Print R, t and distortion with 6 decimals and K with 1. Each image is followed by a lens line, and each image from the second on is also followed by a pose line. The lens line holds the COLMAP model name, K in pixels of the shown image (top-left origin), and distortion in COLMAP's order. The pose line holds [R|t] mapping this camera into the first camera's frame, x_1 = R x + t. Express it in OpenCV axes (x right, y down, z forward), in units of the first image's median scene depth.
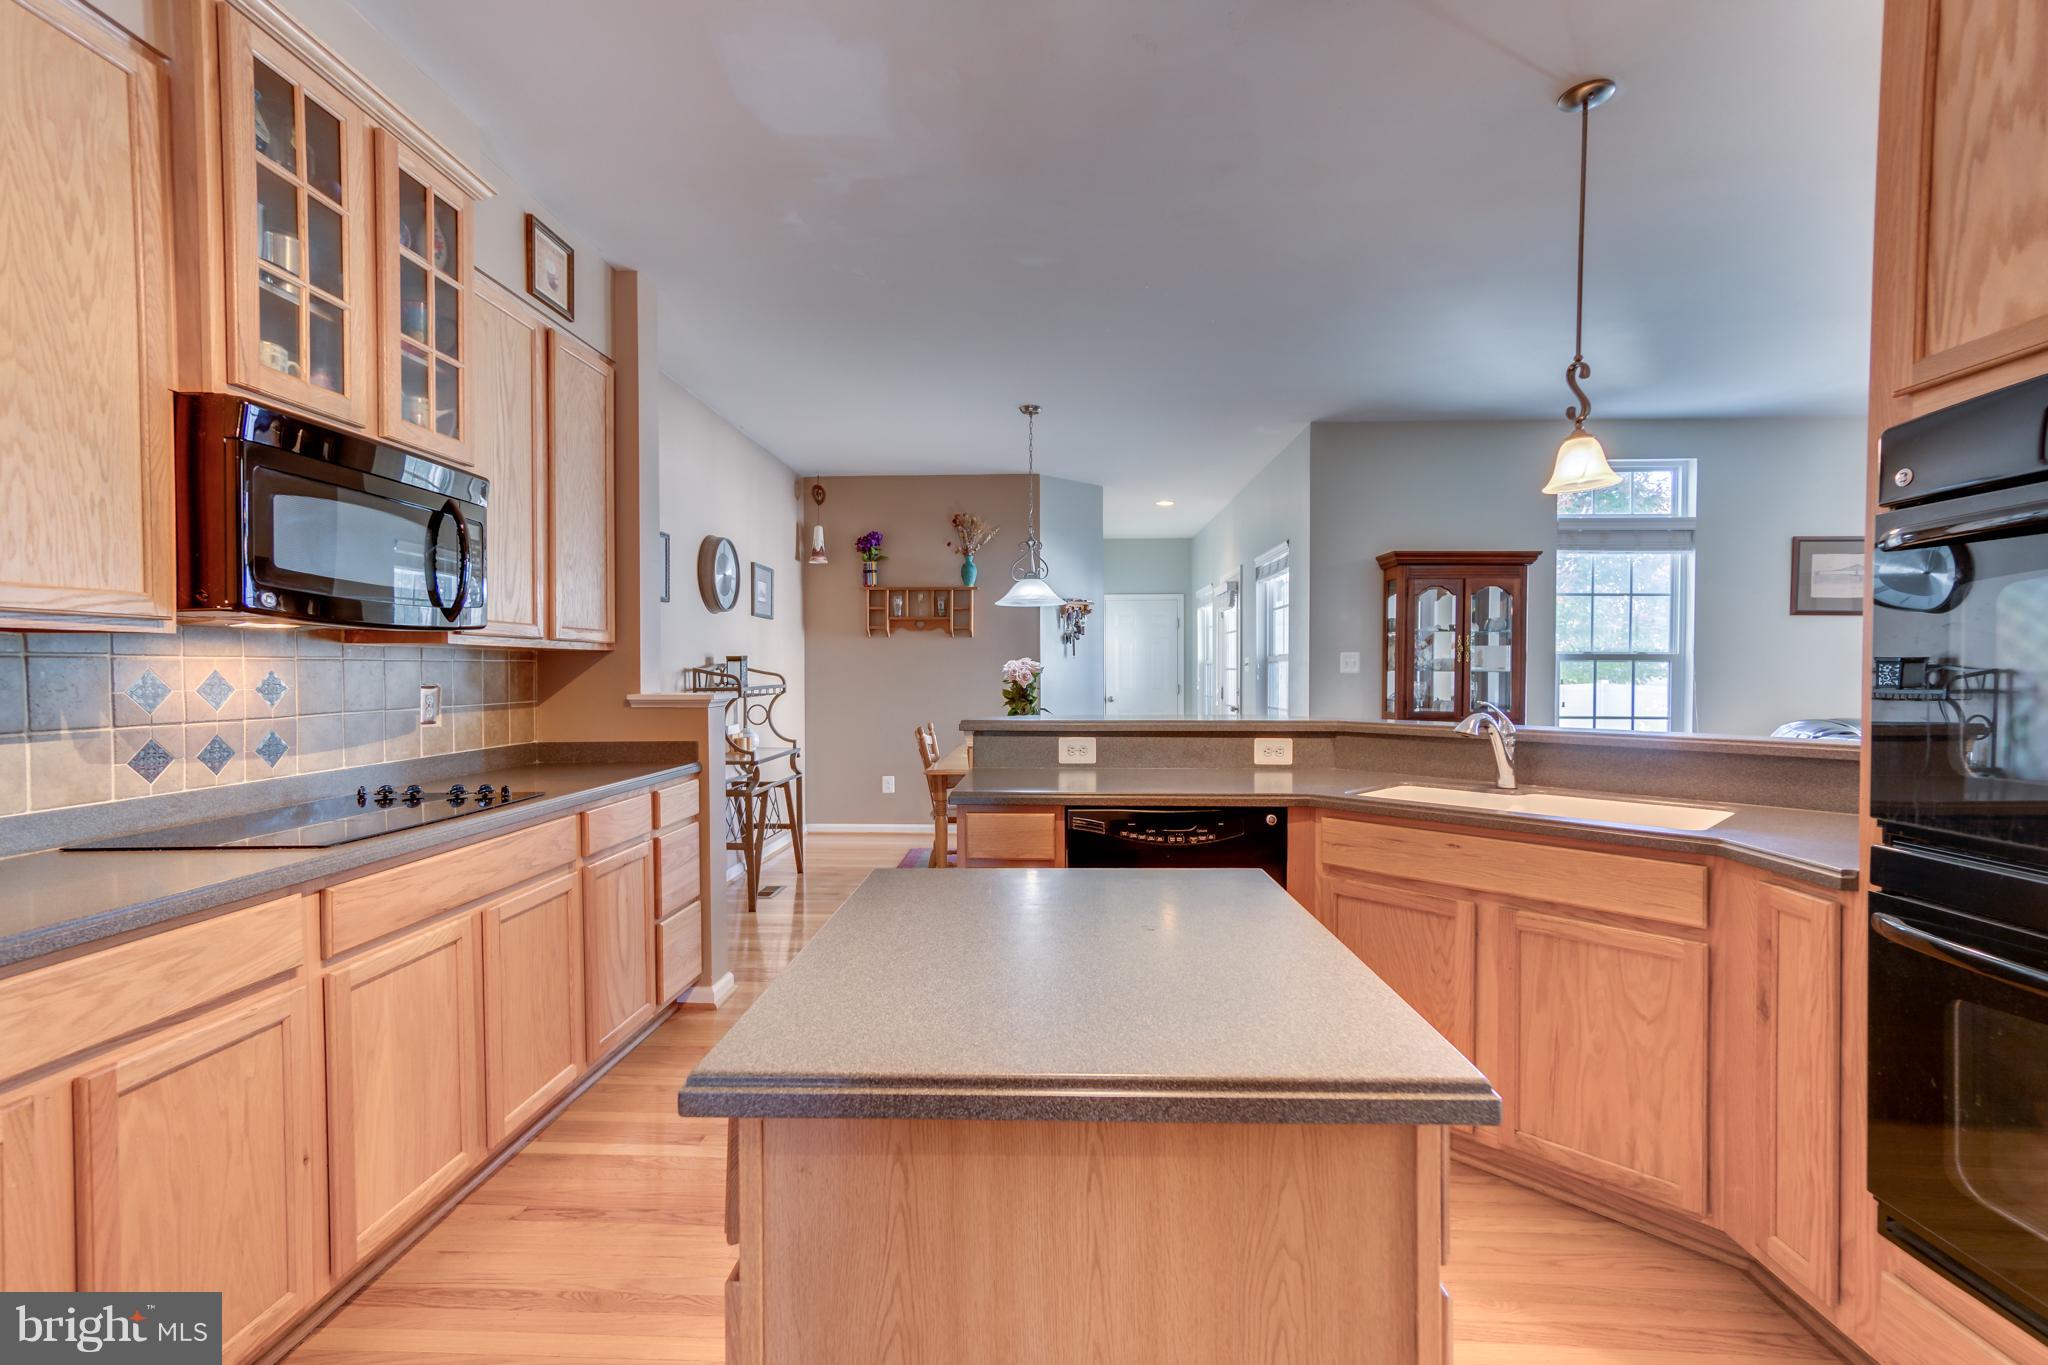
lens RADIAL K [[924.0, 0, 1016.3], [0, 924.0, 682.2], [0, 0, 1]] dist [-0.007496, 0.013444]
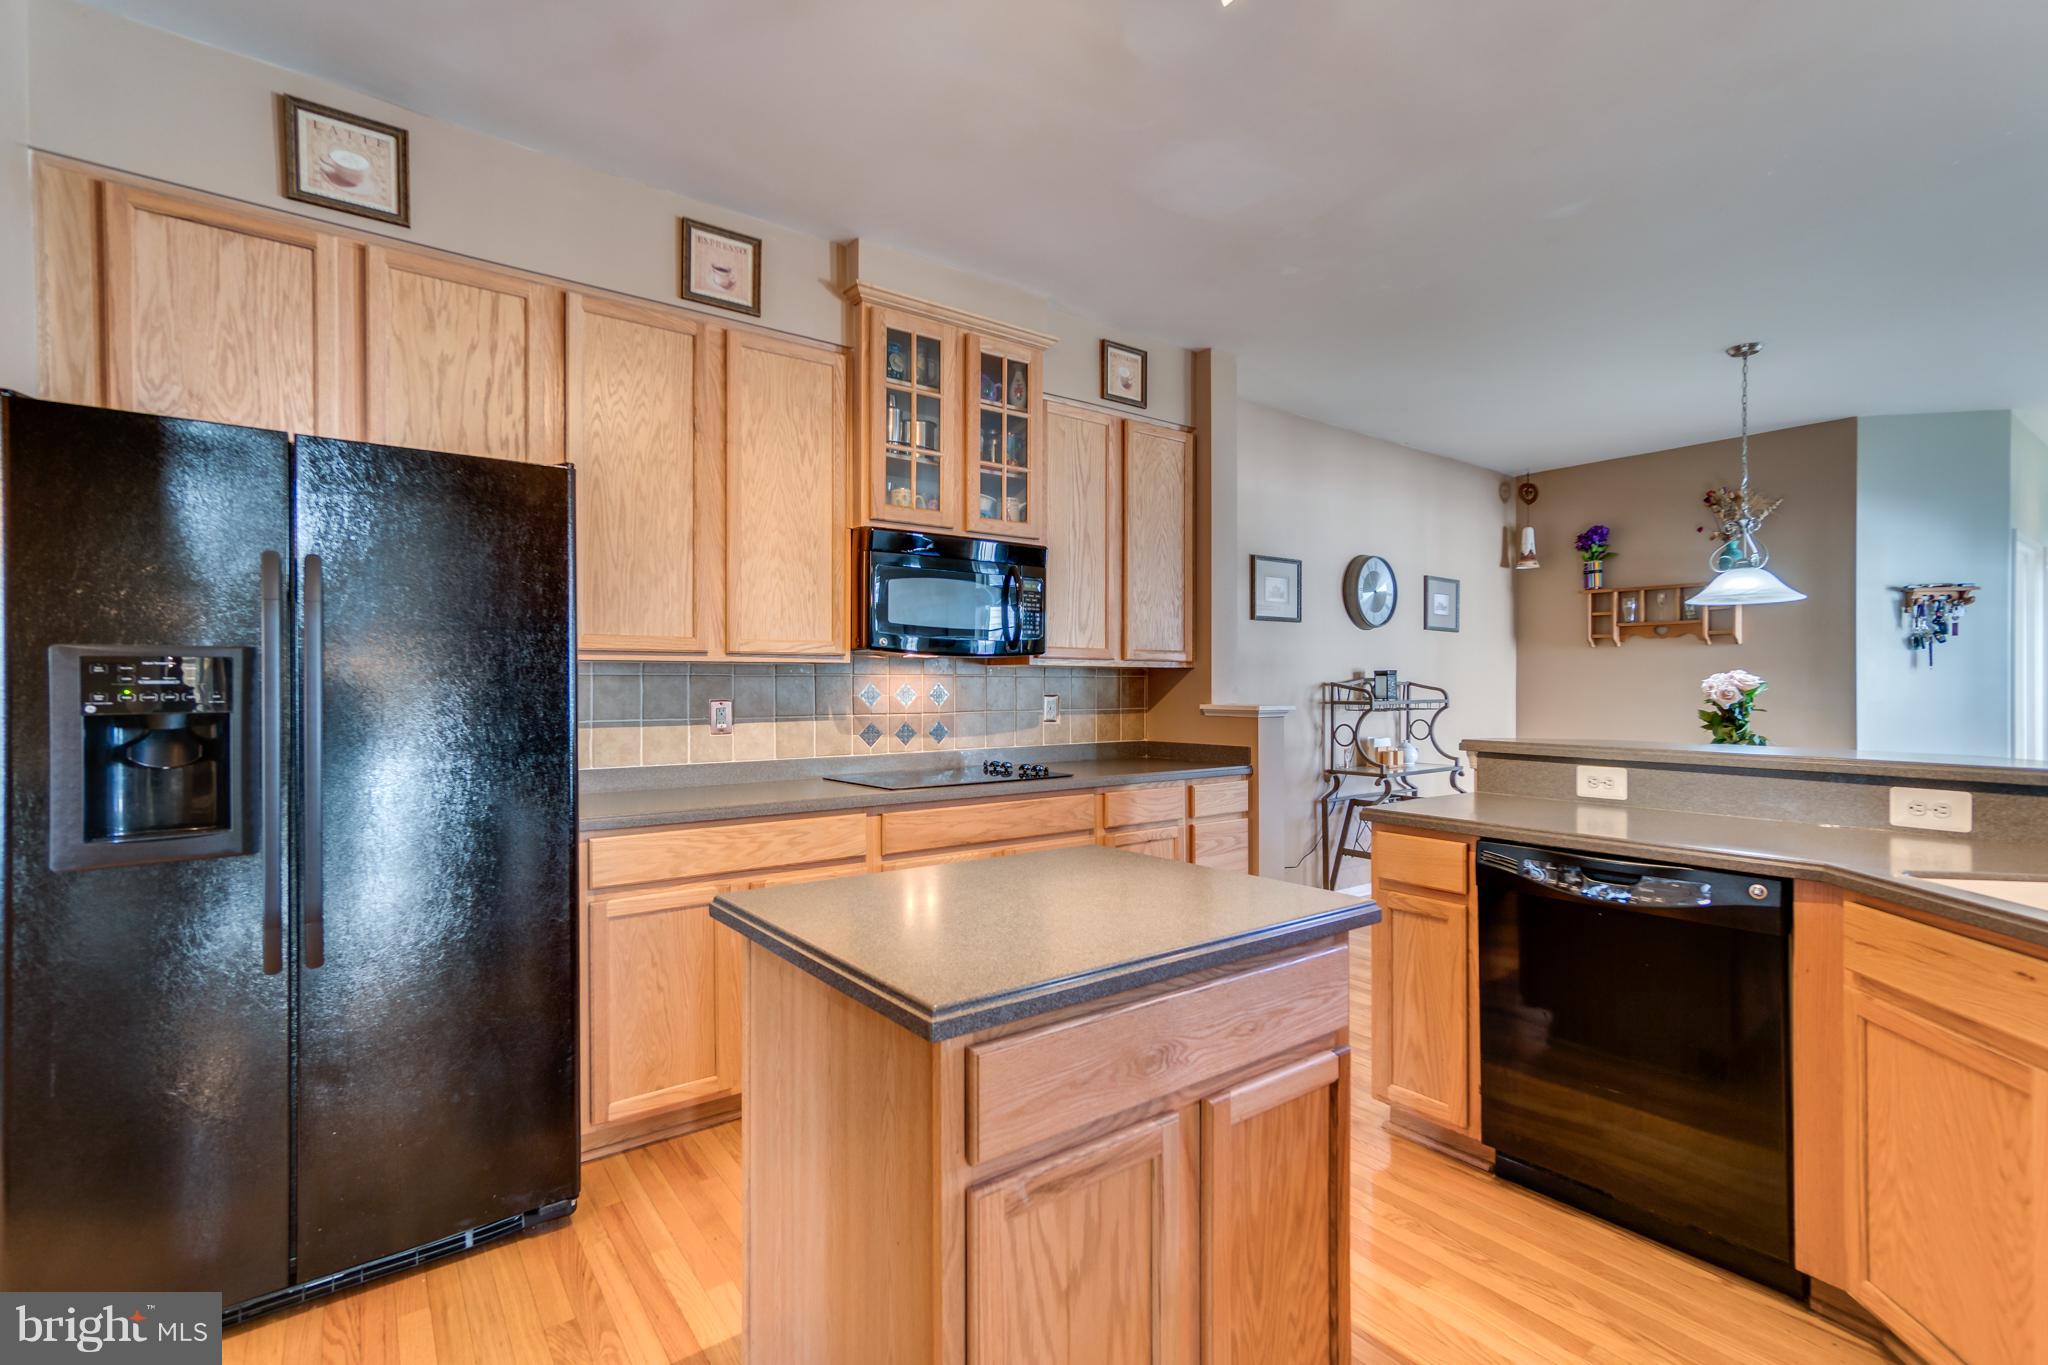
lens RADIAL K [[924.0, 0, 1018.1], [0, 924.0, 683.0], [0, 0, 1]] dist [-0.007496, 0.013444]
pose [[0.634697, 0.002518, -0.772757, 0.396953], [-0.013383, 0.999881, -0.007734, -0.002426], [0.772645, 0.015250, 0.634655, 0.068378]]
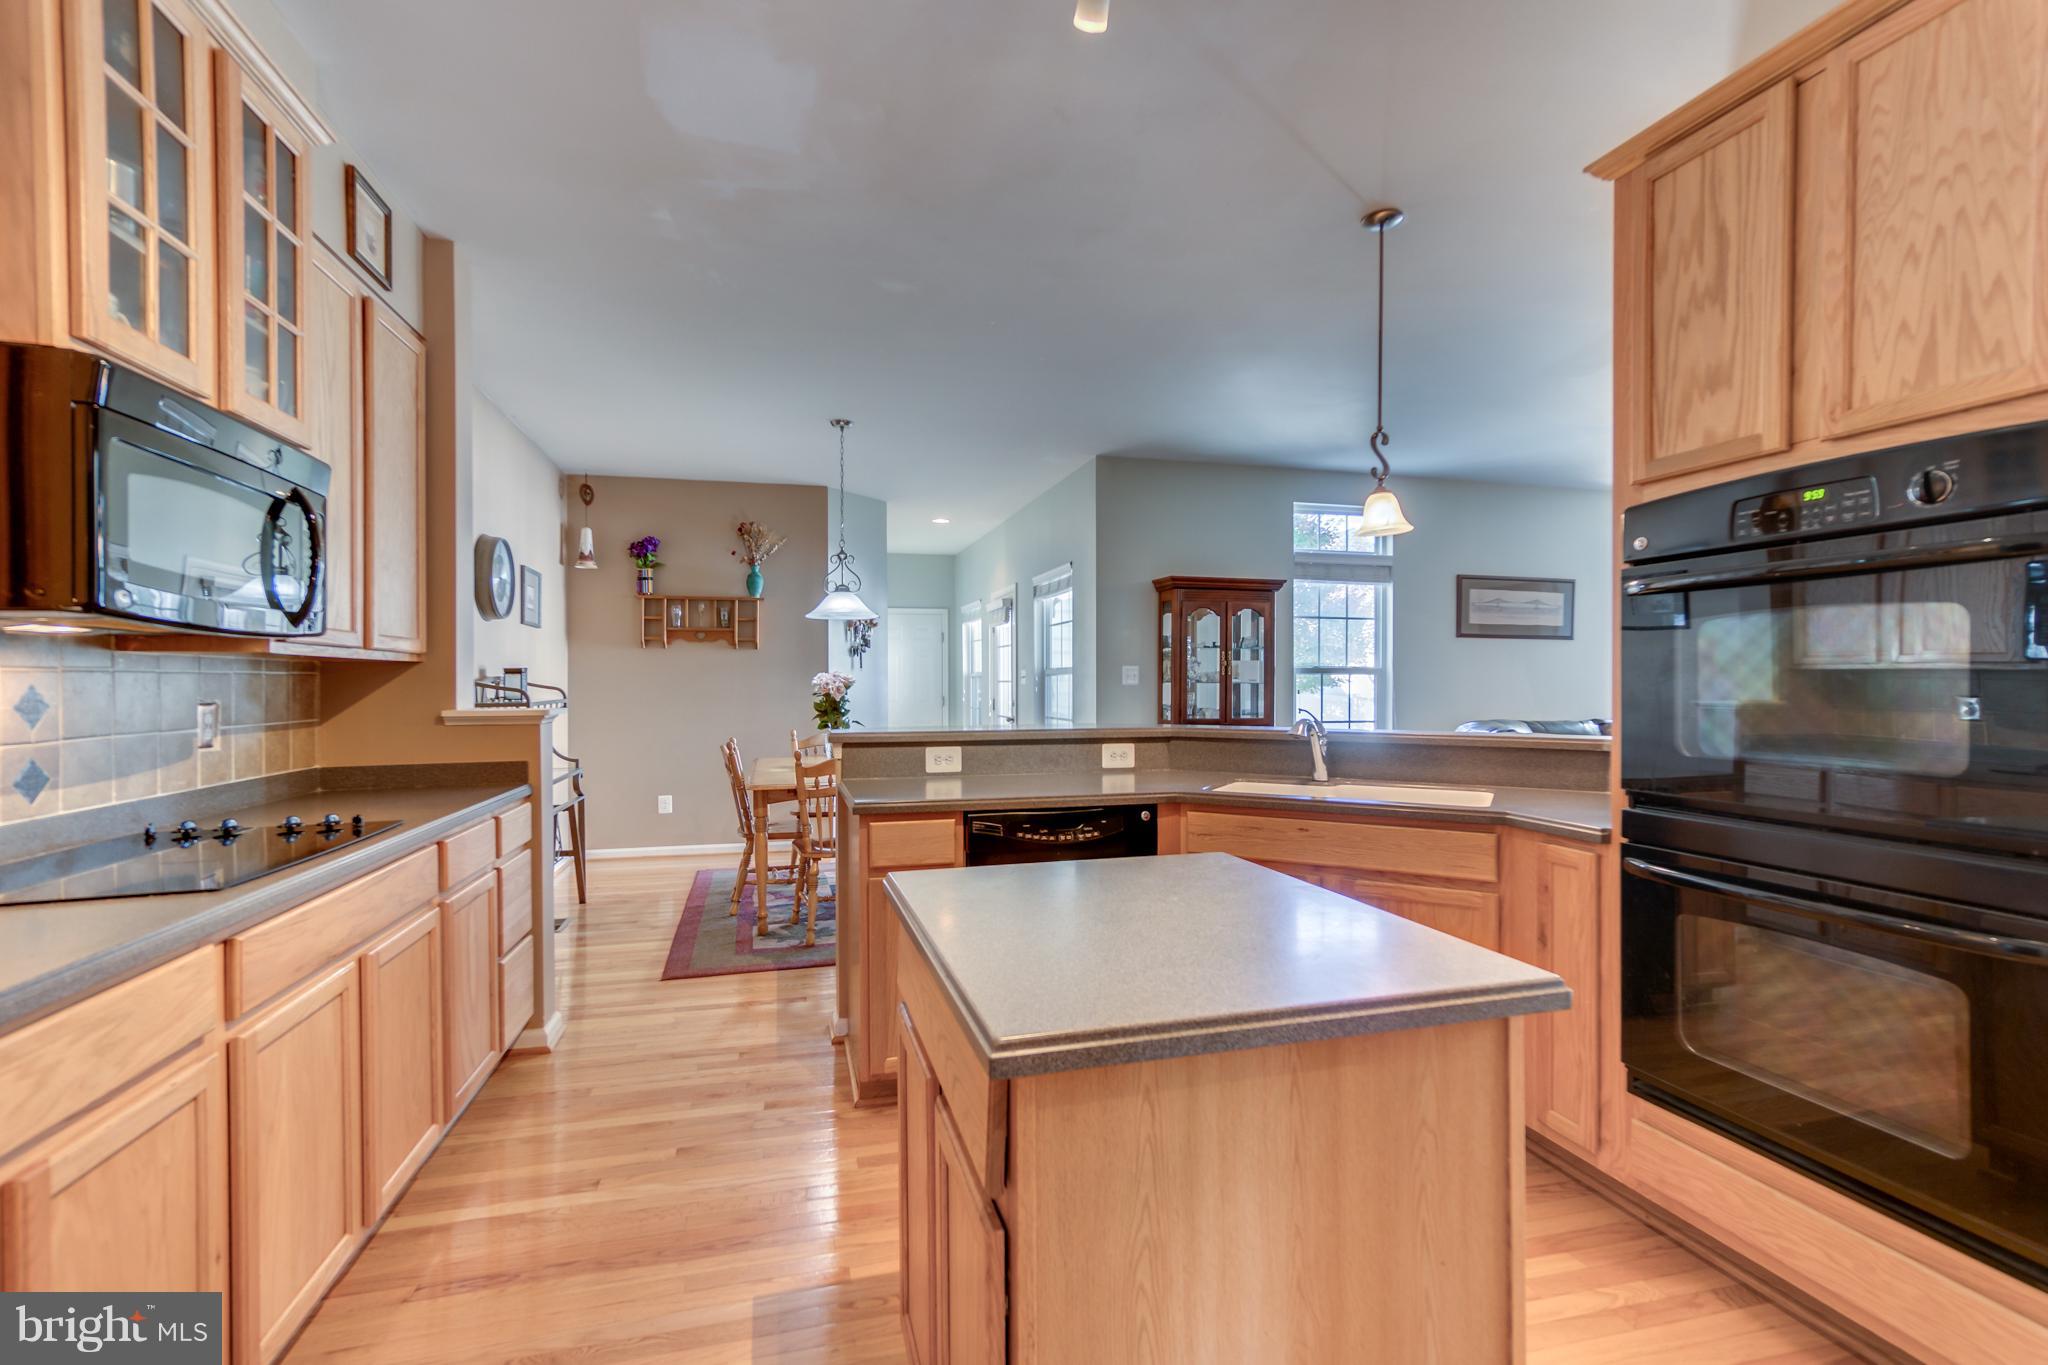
lens RADIAL K [[924.0, 0, 1016.0], [0, 924.0, 681.6], [0, 0, 1]] dist [-0.007496, 0.013444]
pose [[0.955855, -0.001352, 0.293836, -0.171446], [0.005580, 0.999893, -0.013550, 0.000518], [-0.293786, 0.014592, 0.955760, -0.022448]]
